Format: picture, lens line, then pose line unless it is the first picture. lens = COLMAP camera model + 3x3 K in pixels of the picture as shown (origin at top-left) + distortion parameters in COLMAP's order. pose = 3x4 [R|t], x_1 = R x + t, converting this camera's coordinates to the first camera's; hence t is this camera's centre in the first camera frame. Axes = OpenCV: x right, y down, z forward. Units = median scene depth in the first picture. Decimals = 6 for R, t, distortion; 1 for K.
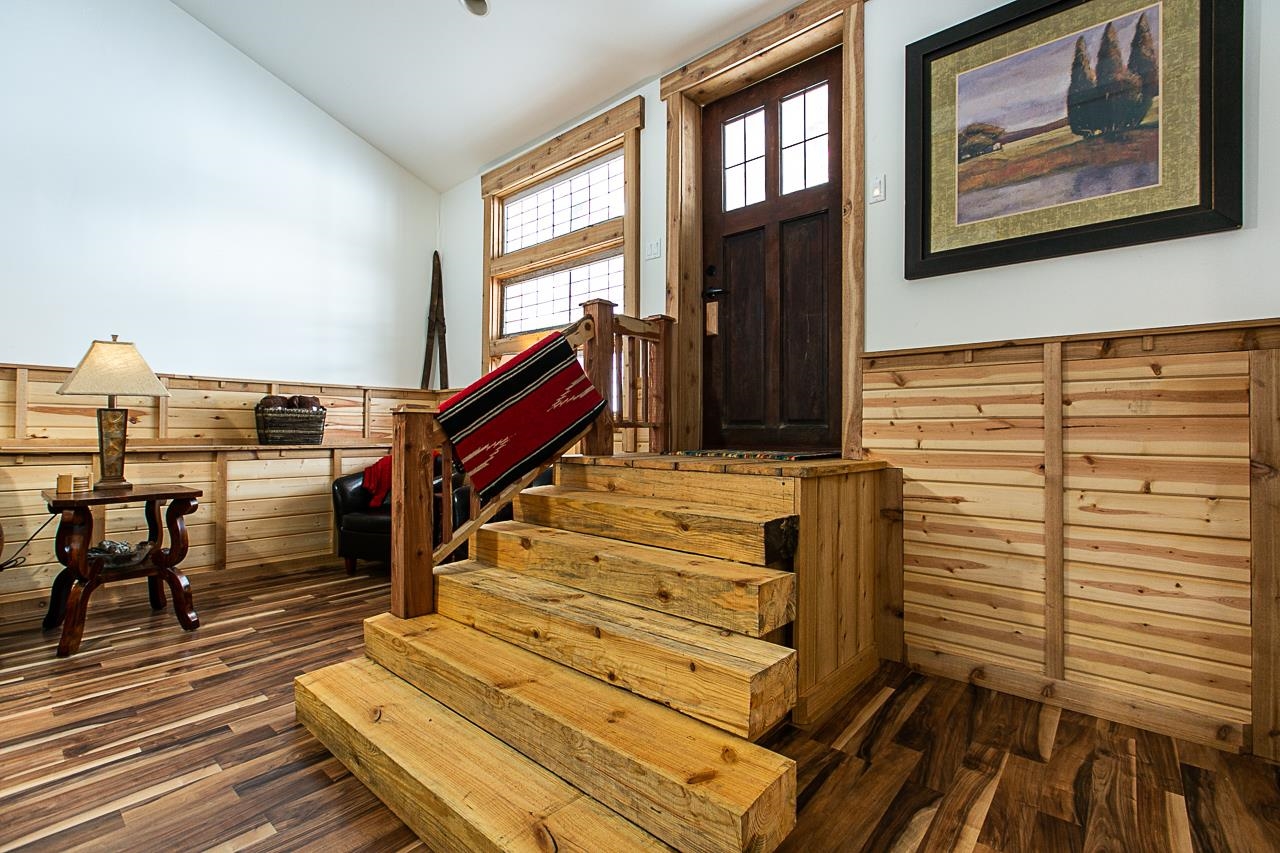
lens RADIAL K [[570.4, 0, 640.0], [0, 570.4, 426.5], [0, 0, 1]] dist [0.000067, 0.000290]
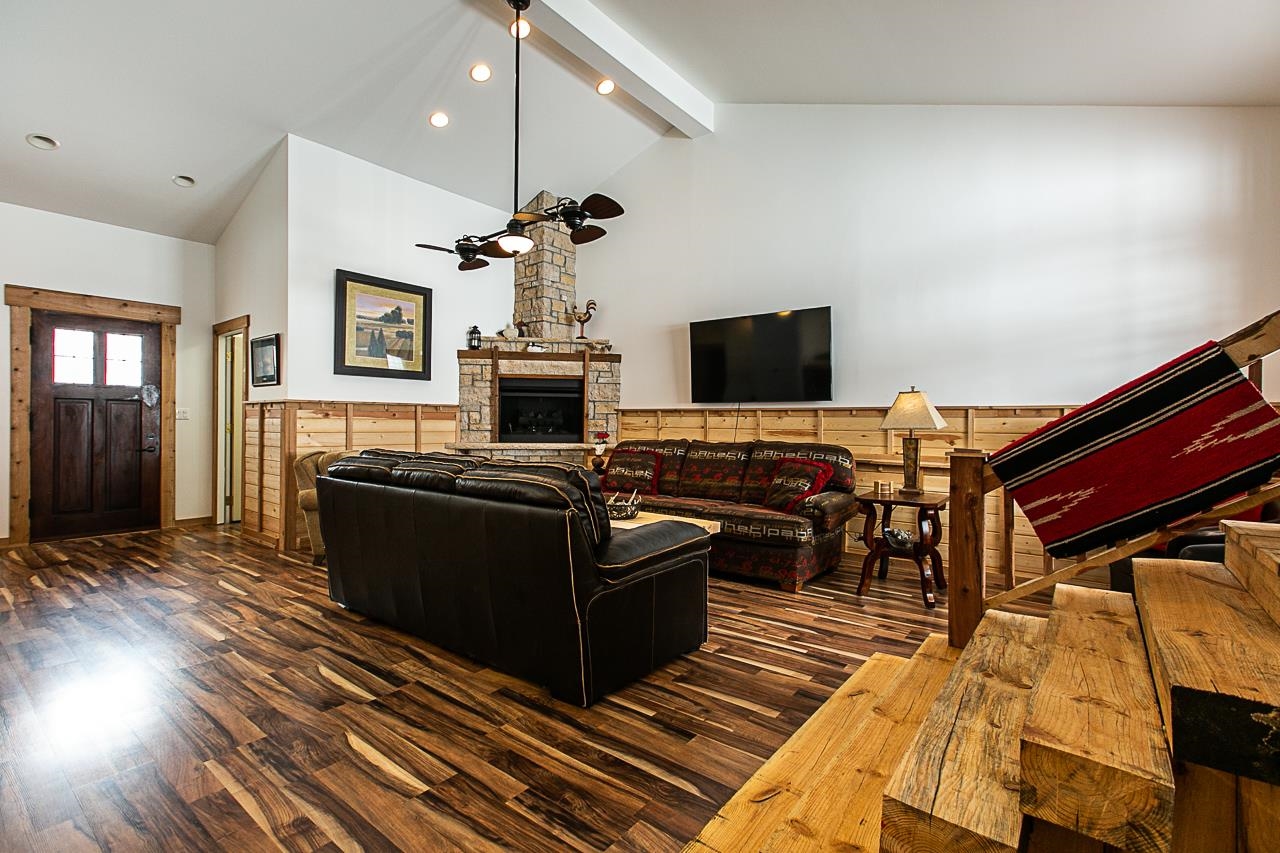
lens RADIAL K [[570.4, 0, 640.0], [0, 570.4, 426.5], [0, 0, 1]] dist [0.000067, 0.000290]
pose [[0.050502, -0.001515, -0.998723, 0.600646], [0.004097, 0.999991, -0.001310, -0.077010], [0.998716, -0.004026, 0.050507, 0.324415]]
